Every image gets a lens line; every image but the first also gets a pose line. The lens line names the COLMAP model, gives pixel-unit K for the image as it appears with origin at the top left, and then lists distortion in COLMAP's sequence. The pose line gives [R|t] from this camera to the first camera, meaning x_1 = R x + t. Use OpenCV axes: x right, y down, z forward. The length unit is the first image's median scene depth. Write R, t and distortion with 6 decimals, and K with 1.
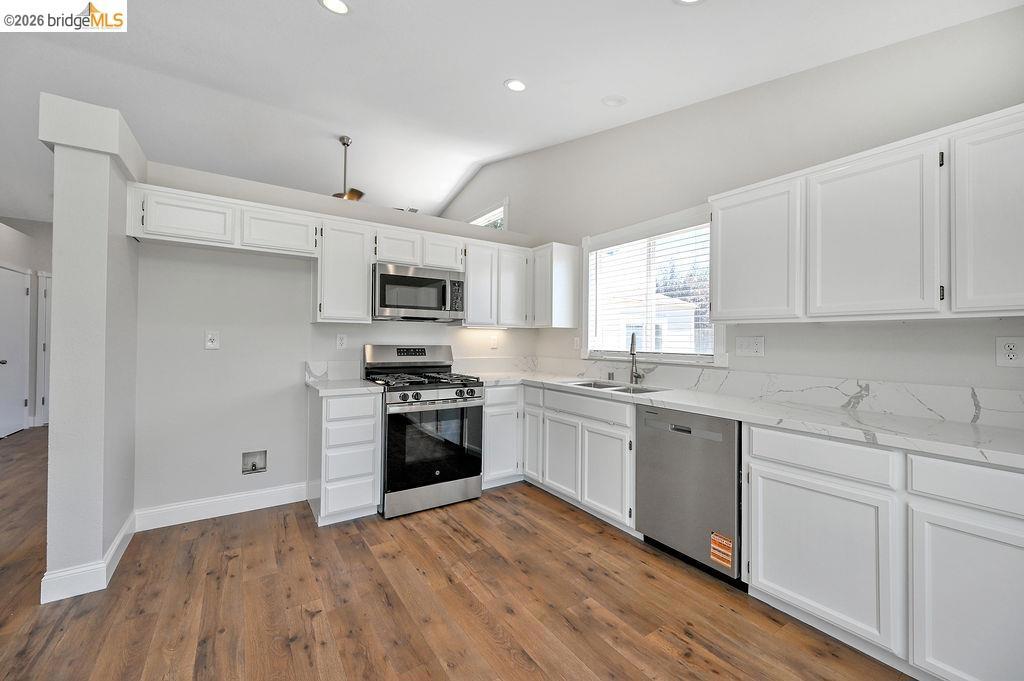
lens RADIAL K [[403.2, 0, 512.4], [0, 403.2, 337.3], [0, 0, 1]] dist [-0.000397, 0.000082]
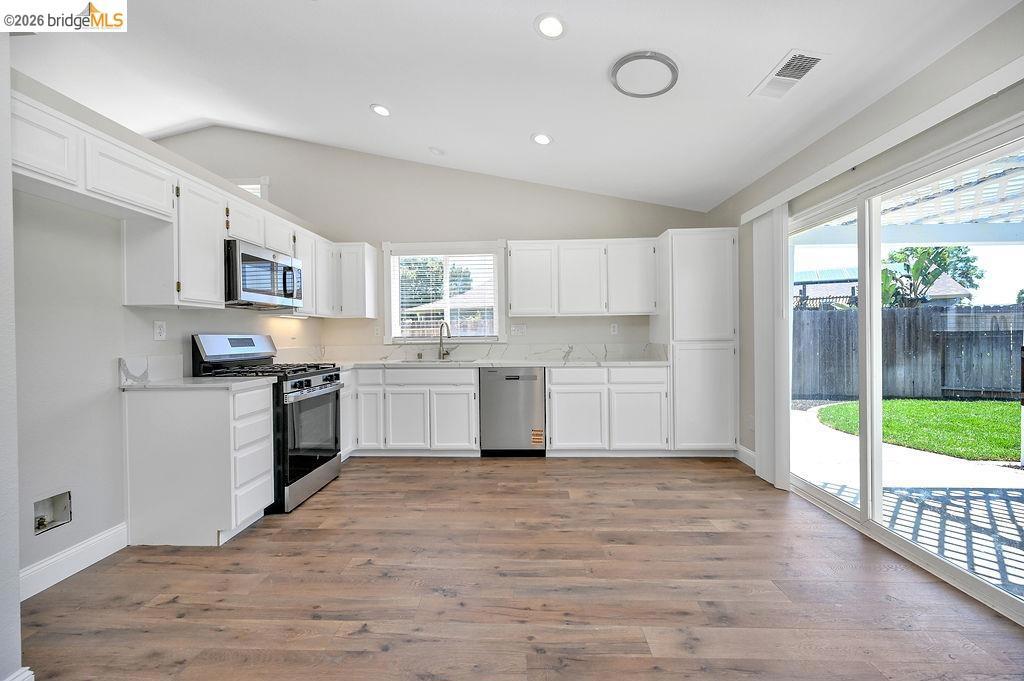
lens RADIAL K [[403.2, 0, 512.4], [0, 403.2, 337.3], [0, 0, 1]] dist [-0.000397, 0.000082]
pose [[0.587507, -0.022480, 0.808907, -0.734098], [0.012612, 0.999747, 0.018624, 0.019307], [-0.809121, -0.000740, 0.587642, -0.001340]]
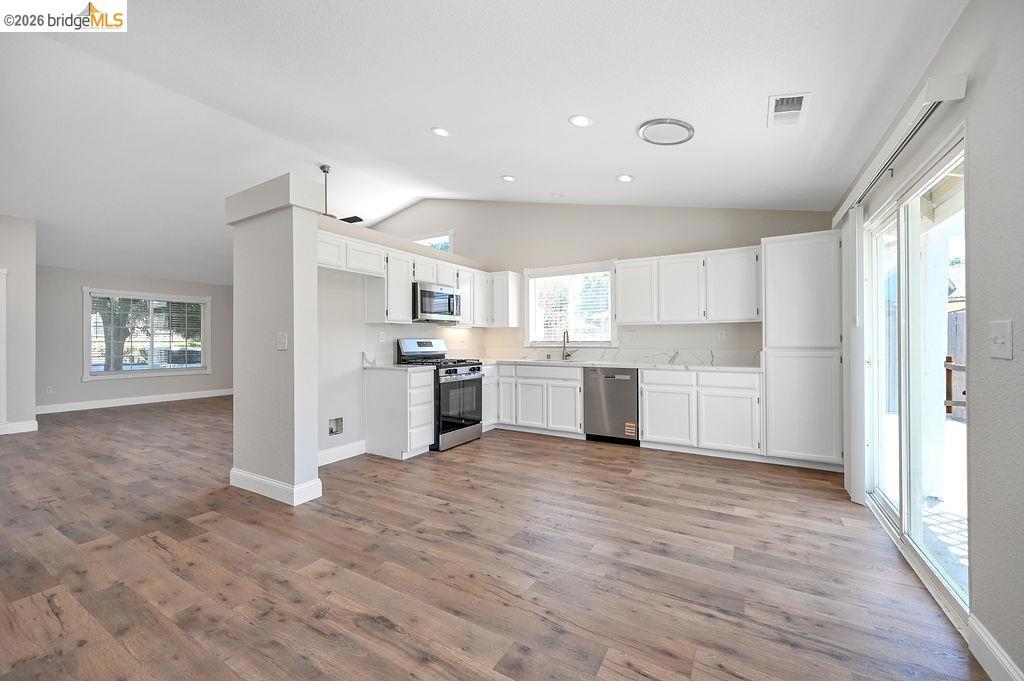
lens RADIAL K [[403.3, 0, 514.3], [0, 403.3, 340.1], [0, 0, 1]] dist [-0.000665, 0.000049]
pose [[0.900544, -0.014030, 0.434537, -0.691988], [0.011235, 0.999896, 0.009002, 0.015389], [-0.434619, -0.003224, 0.900609, -0.483045]]
